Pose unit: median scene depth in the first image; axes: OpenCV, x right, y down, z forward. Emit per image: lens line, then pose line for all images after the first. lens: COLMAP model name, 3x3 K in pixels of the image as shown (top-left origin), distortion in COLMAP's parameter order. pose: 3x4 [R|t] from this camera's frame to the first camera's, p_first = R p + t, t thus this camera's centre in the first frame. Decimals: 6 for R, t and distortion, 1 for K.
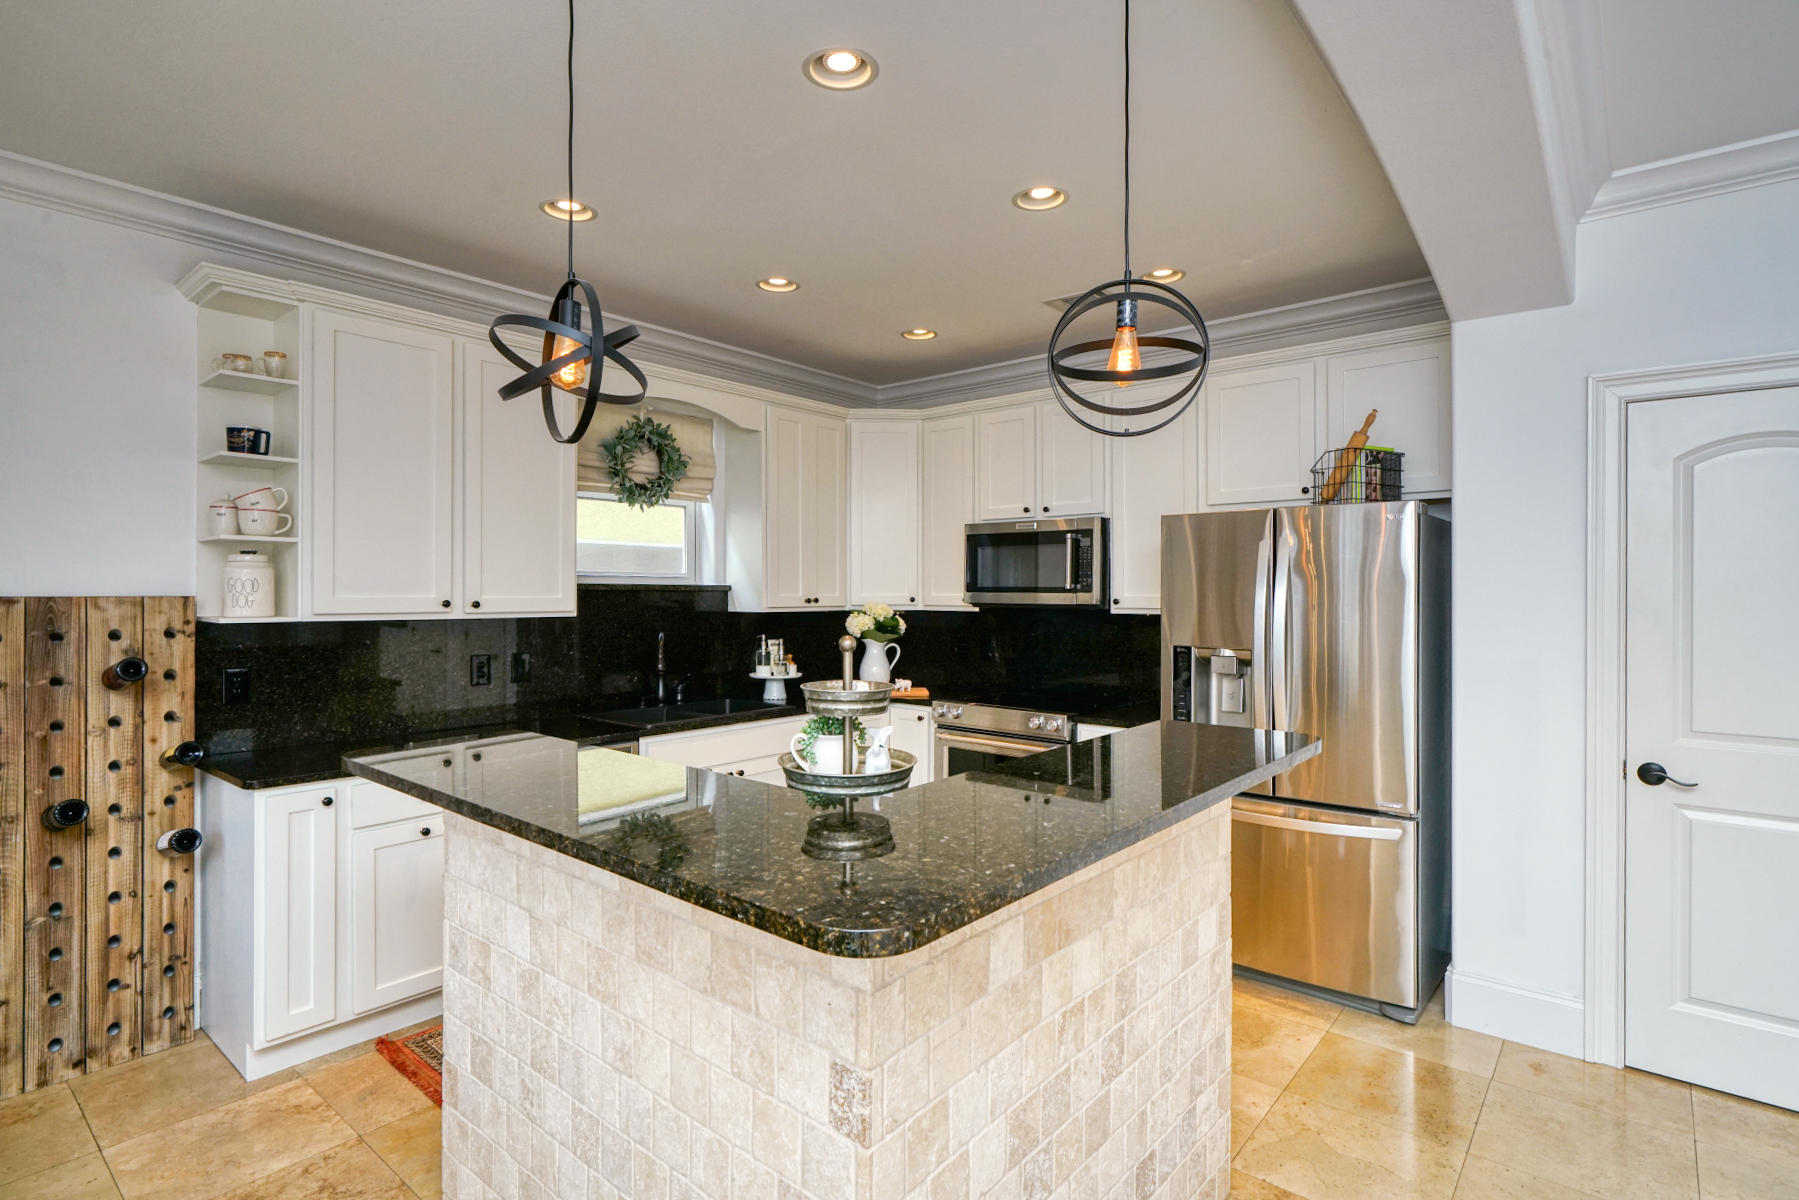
lens RADIAL K [[892.6, 0, 899.8], [0, 892.6, 591.1], [0, 0, 1]] dist [0.001165, 0.000034]
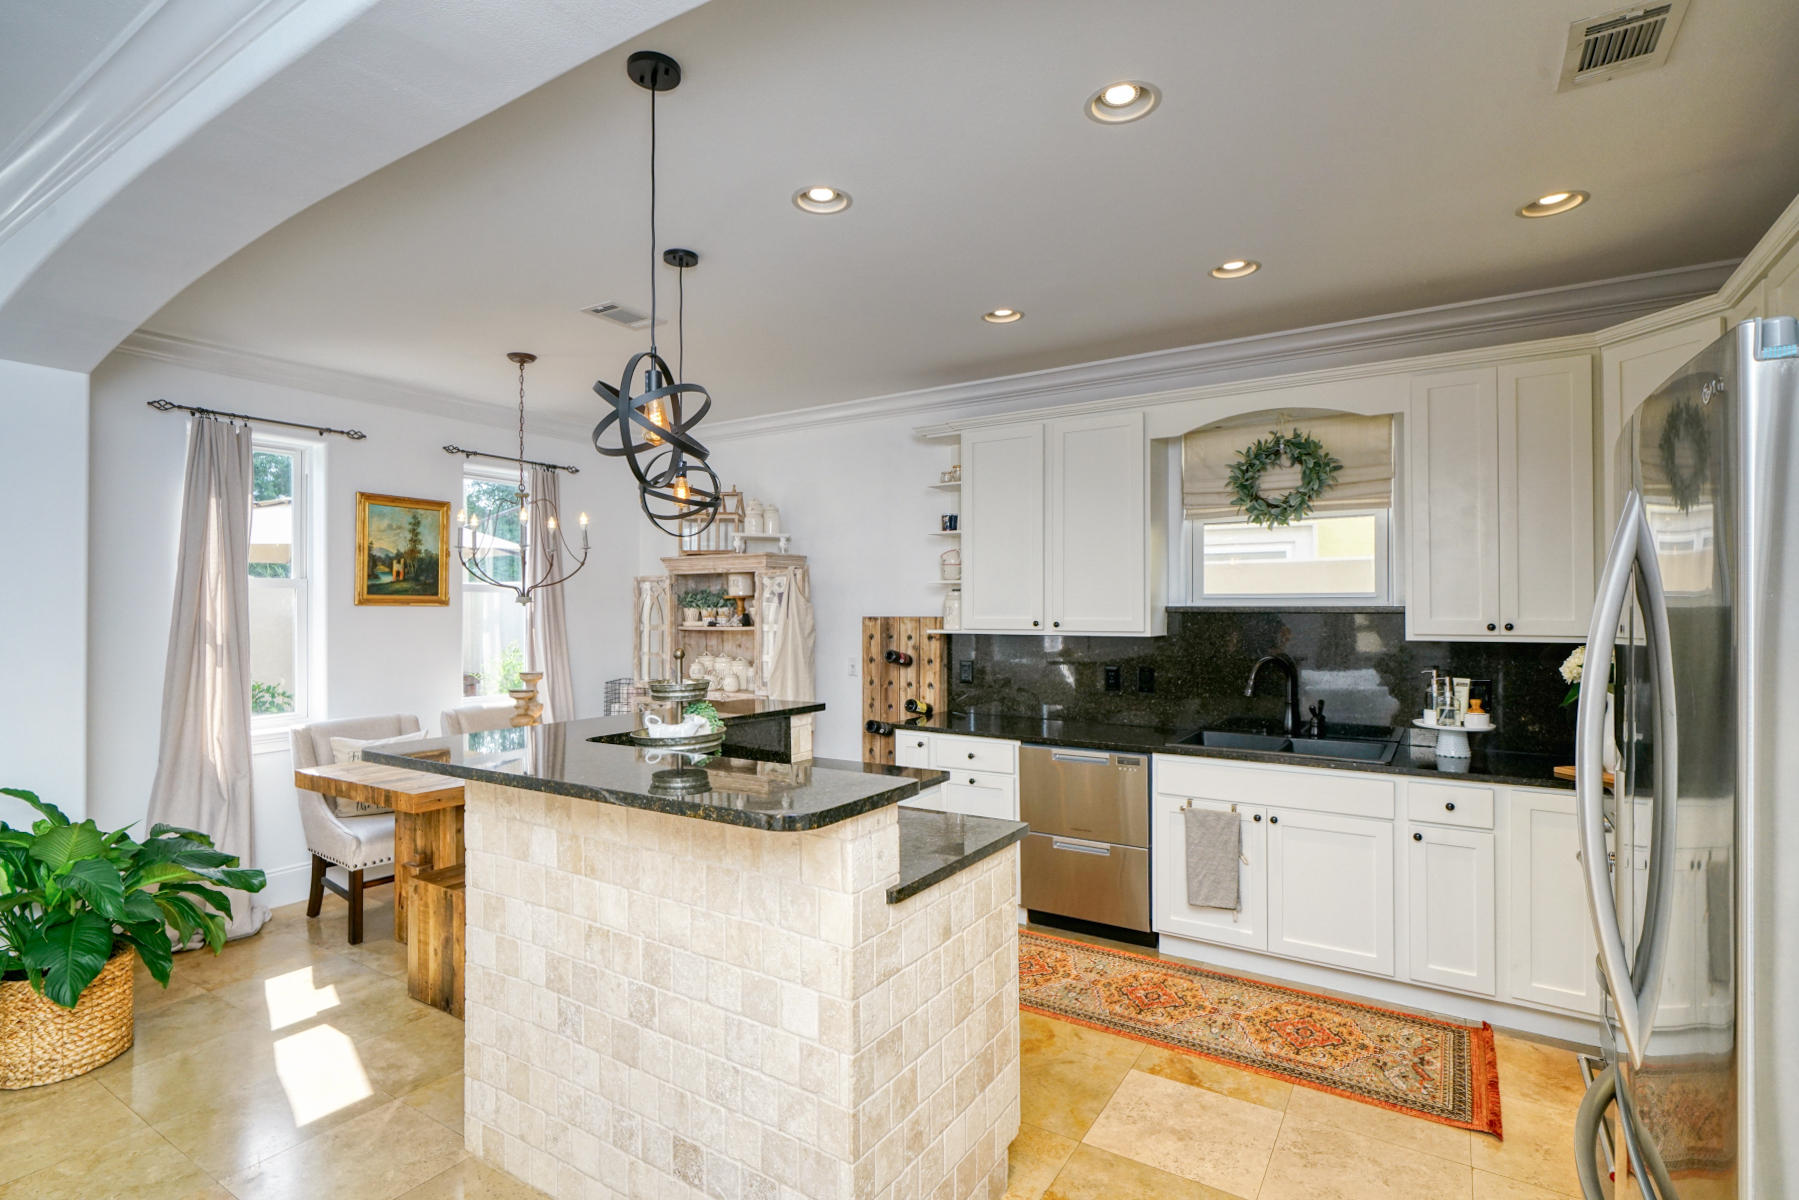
lens RADIAL K [[868.0, 0, 888.8], [0, 868.0, 603.7], [0, 0, 1]] dist [0.001281, 0.000105]
pose [[0.122200, -0.007478, -0.992477, 0.587127], [0.003196, 0.999969, -0.007141, -0.005272], [0.992500, -0.002299, 0.122220, 0.482288]]
